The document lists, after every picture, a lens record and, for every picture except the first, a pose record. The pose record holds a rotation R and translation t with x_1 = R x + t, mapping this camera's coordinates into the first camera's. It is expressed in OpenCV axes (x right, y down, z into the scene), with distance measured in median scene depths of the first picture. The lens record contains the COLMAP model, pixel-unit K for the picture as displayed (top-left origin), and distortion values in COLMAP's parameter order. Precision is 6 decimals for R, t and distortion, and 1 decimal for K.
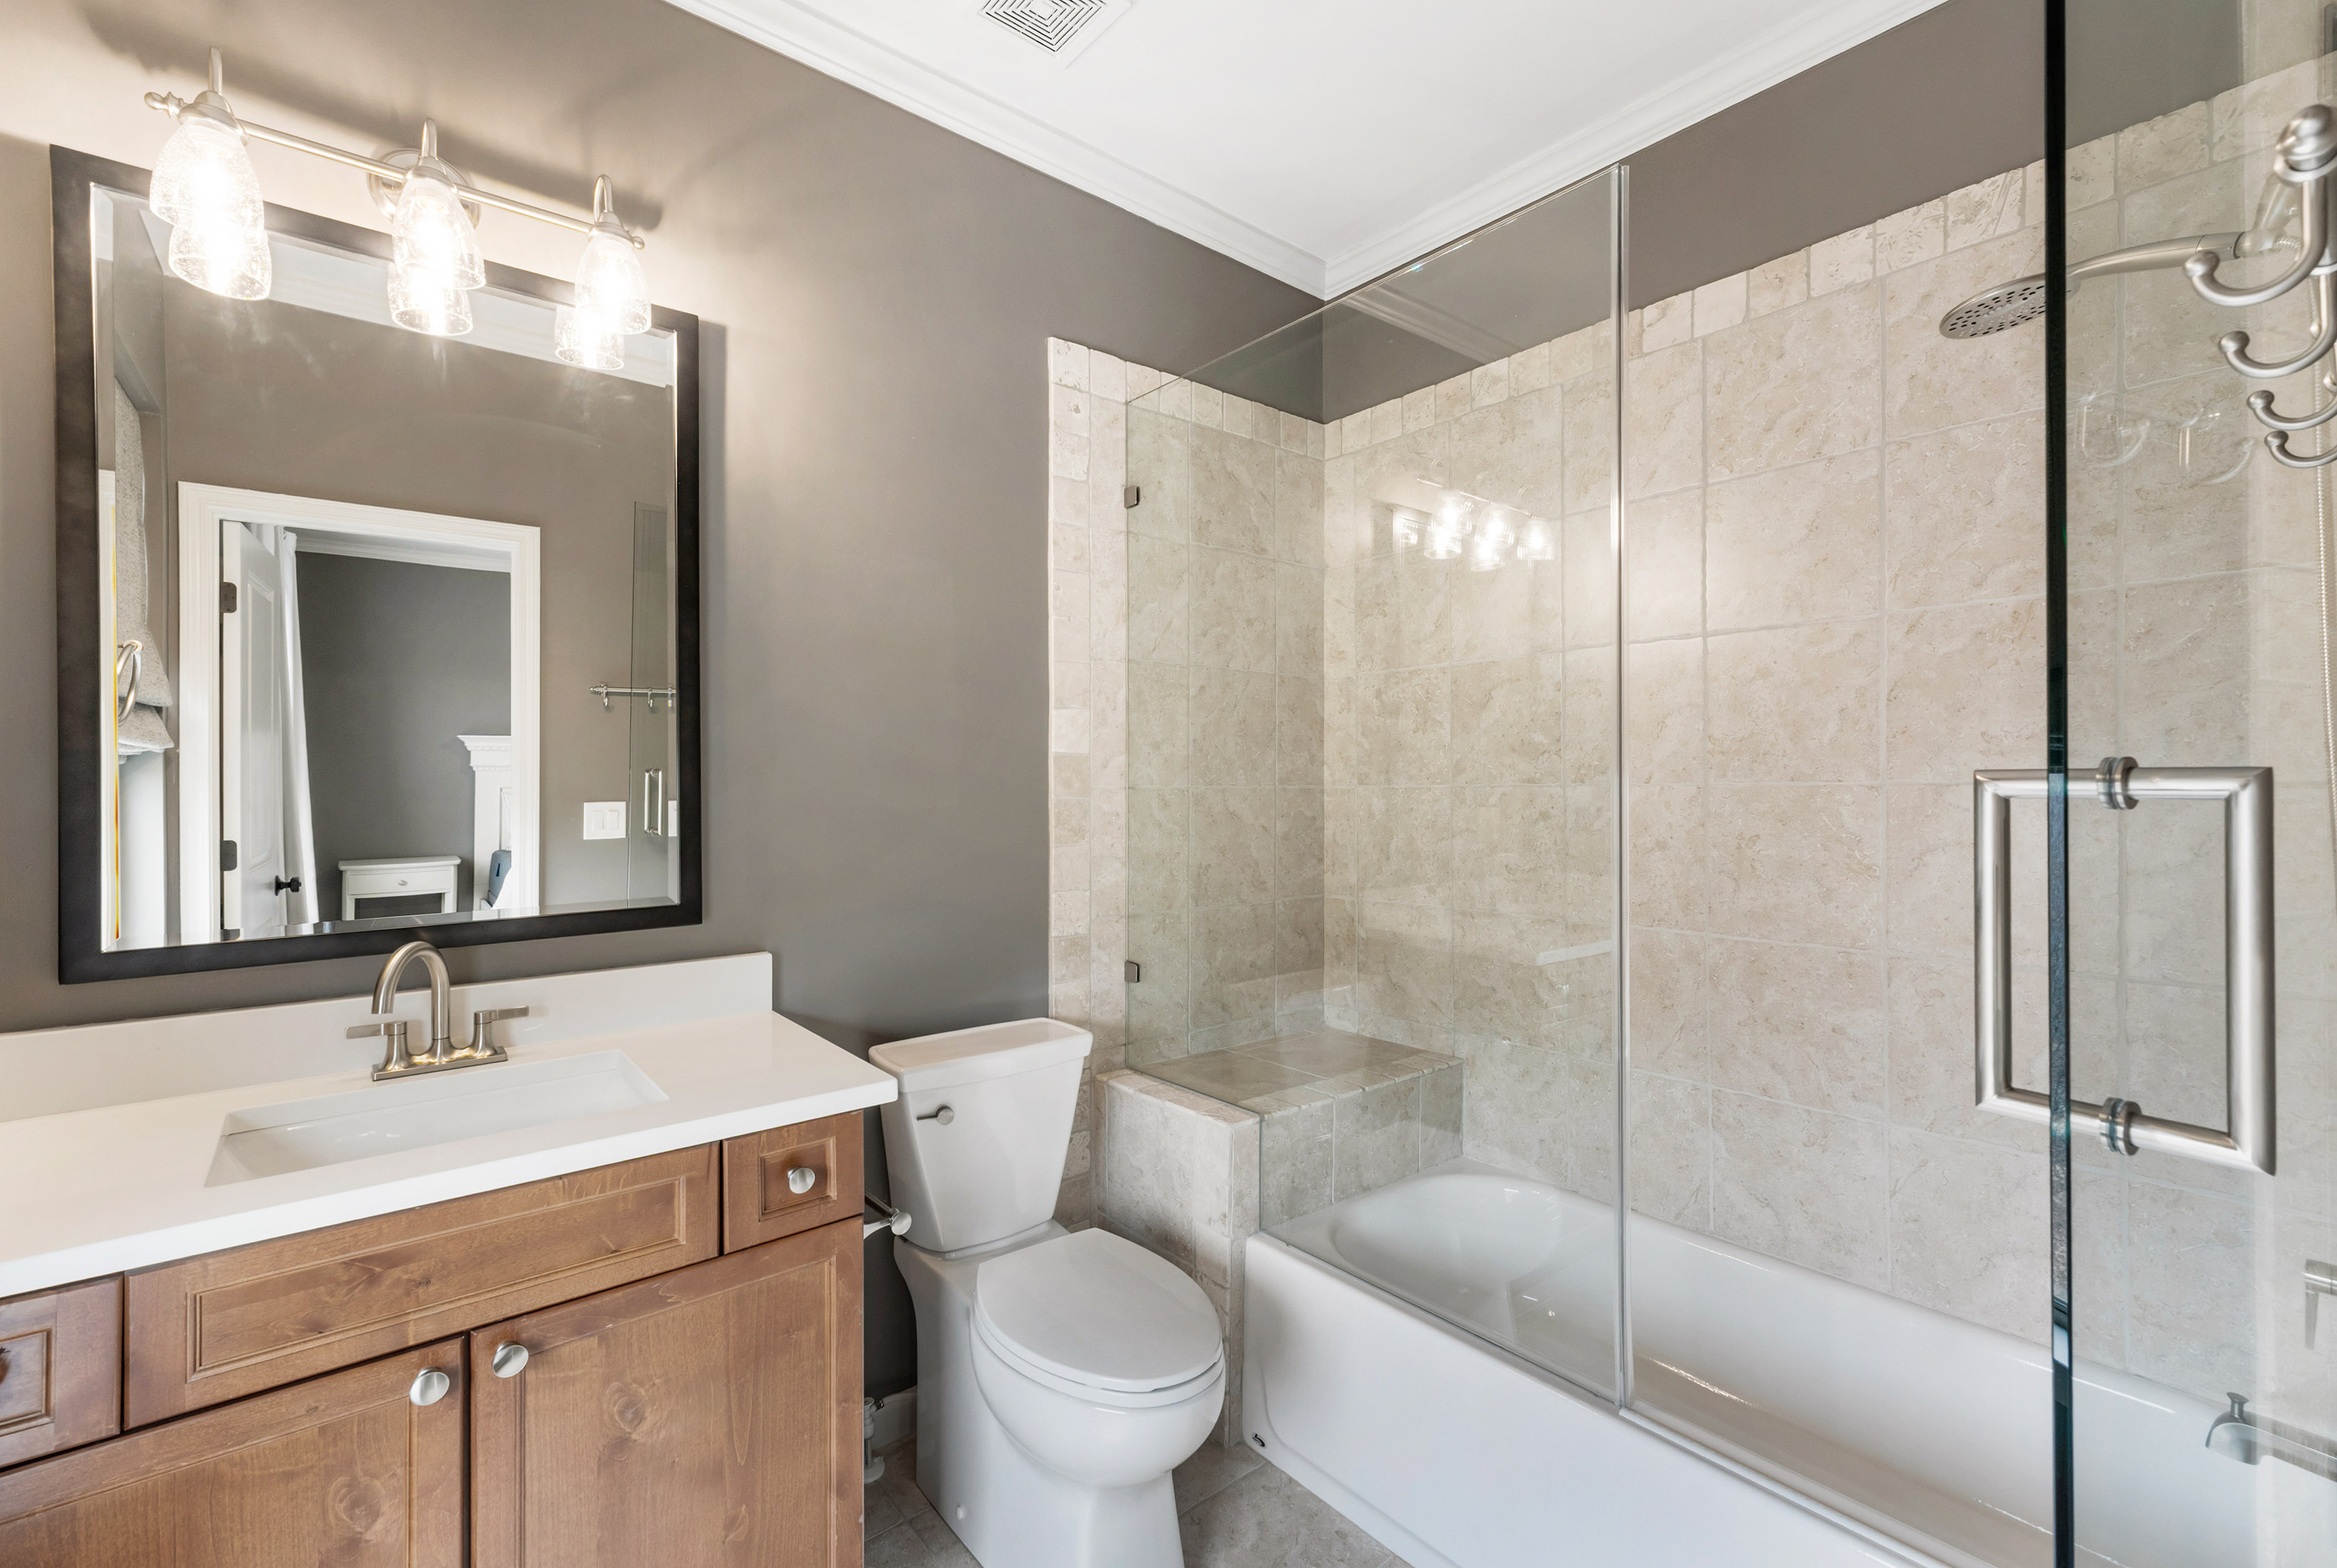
lens RADIAL K [[1024.5, 0, 1163.7], [0, 1024.5, 787.5], [0, 0, 1]] dist [0.002679, 0.000610]
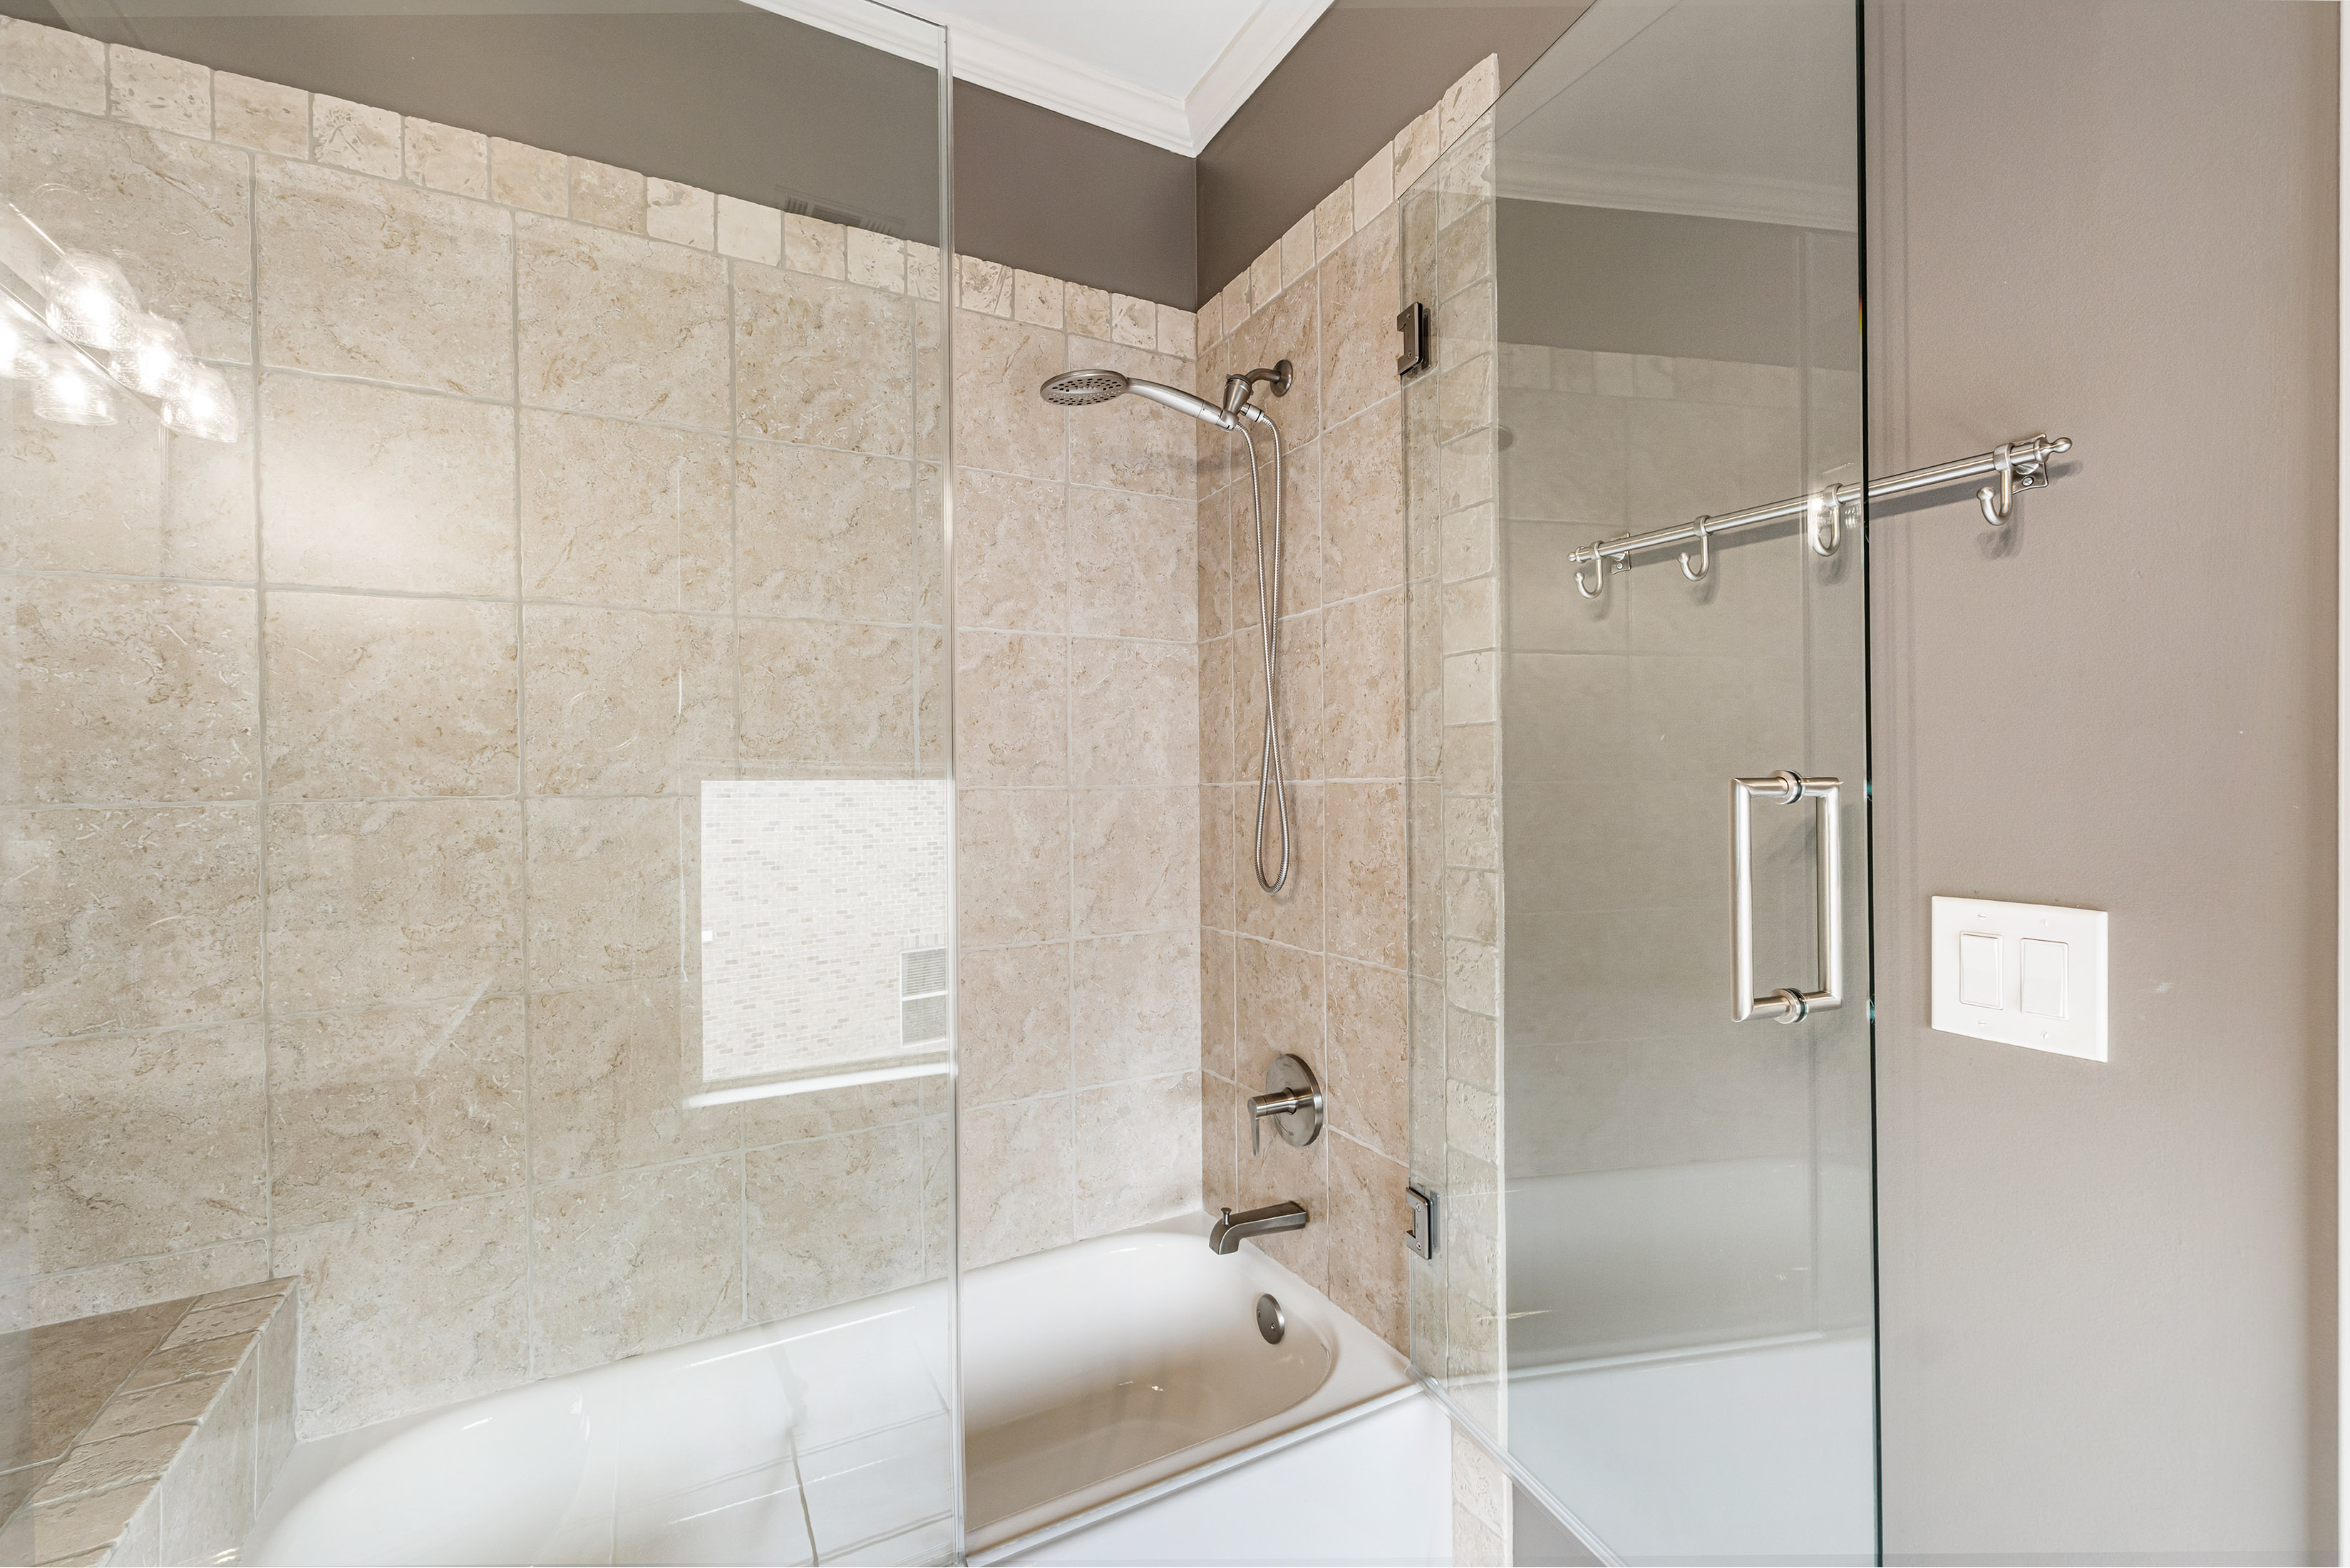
lens RADIAL K [[1011.7, 0, 1177.7], [0, 1011.7, 785.6], [0, 0, 1]] dist [0.001573, -0.000452]
pose [[0.165896, -0.004845, 0.986131, -0.231293], [0.014381, 0.999893, 0.002493, -0.006216], [-0.986038, 0.013768, 0.165948, 0.513805]]
